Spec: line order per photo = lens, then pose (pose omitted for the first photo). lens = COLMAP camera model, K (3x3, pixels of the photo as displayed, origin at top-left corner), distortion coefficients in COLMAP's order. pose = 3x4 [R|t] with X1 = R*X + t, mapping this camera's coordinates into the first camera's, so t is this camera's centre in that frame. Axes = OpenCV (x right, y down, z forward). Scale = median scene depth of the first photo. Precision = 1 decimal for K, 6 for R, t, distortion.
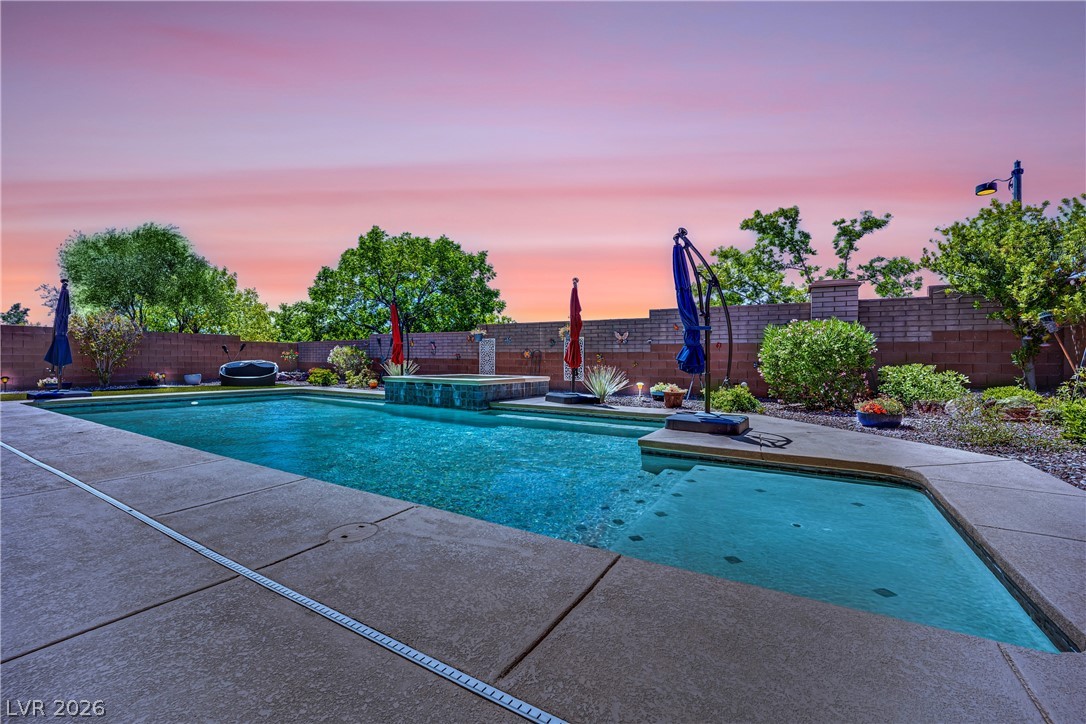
lens RADIAL K [[442.9, 0, 533.0], [0, 442.9, 361.6], [0, 0, 1]] dist [-0.012906, 0.000562]
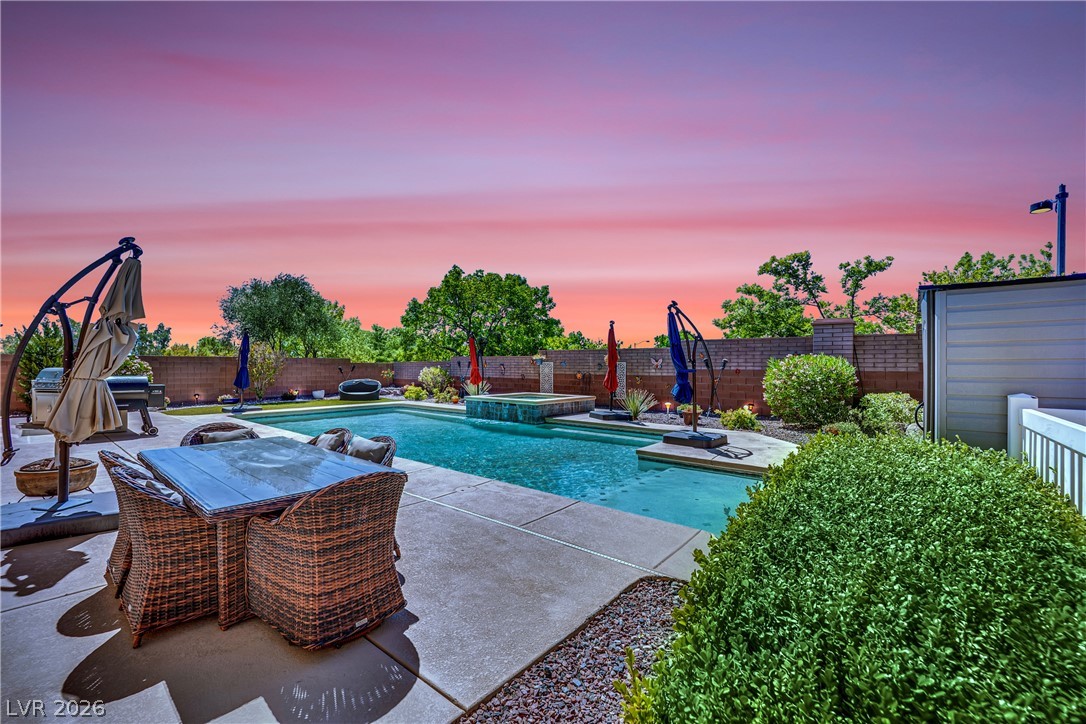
lens RADIAL K [[441.9, 0, 543.0], [0, 441.9, 365.7], [0, 0, 1]] dist [-0.000961, -0.000074]
pose [[0.991126, -0.003134, -0.132888, 0.056598], [0.002576, 0.999987, -0.004372, -0.045993], [0.132900, 0.003991, 0.991121, -0.235804]]
